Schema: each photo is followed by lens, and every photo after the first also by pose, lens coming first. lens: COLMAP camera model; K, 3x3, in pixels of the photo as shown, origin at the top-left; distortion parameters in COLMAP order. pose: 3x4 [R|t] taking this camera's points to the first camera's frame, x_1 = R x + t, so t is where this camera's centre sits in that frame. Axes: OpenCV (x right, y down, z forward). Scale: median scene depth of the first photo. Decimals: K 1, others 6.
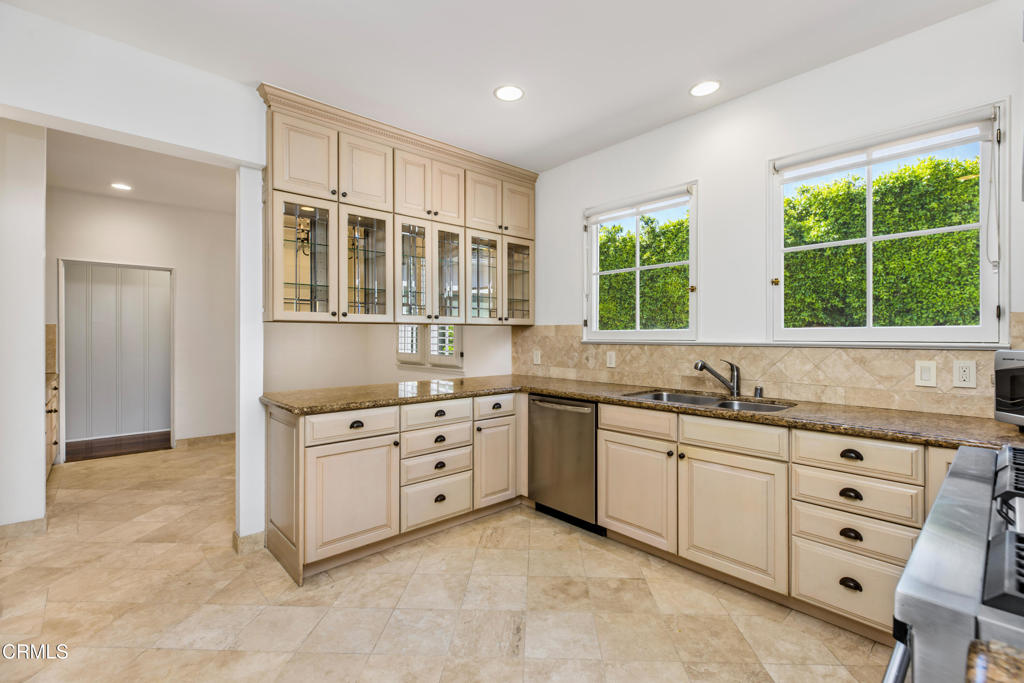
lens RADIAL K [[454.6, 0, 505.3], [0, 454.6, 335.5], [0, 0, 1]] dist [-0.002294, -0.000228]
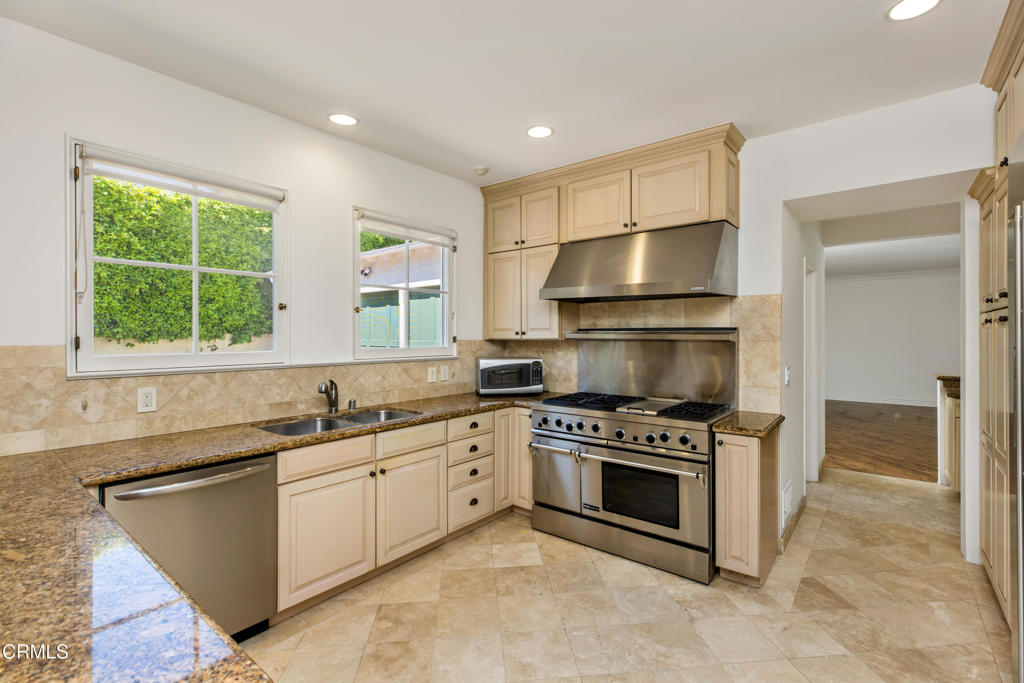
lens RADIAL K [[462.0, 0, 529.5], [0, 462.0, 336.3], [0, 0, 1]] dist [0.004624, 0.000083]
pose [[-0.181425, 0.000254, 0.983405, -0.576776], [0.001702, 0.999999, 0.000056, -0.040846], [-0.983403, 0.001684, -0.181425, 0.659226]]
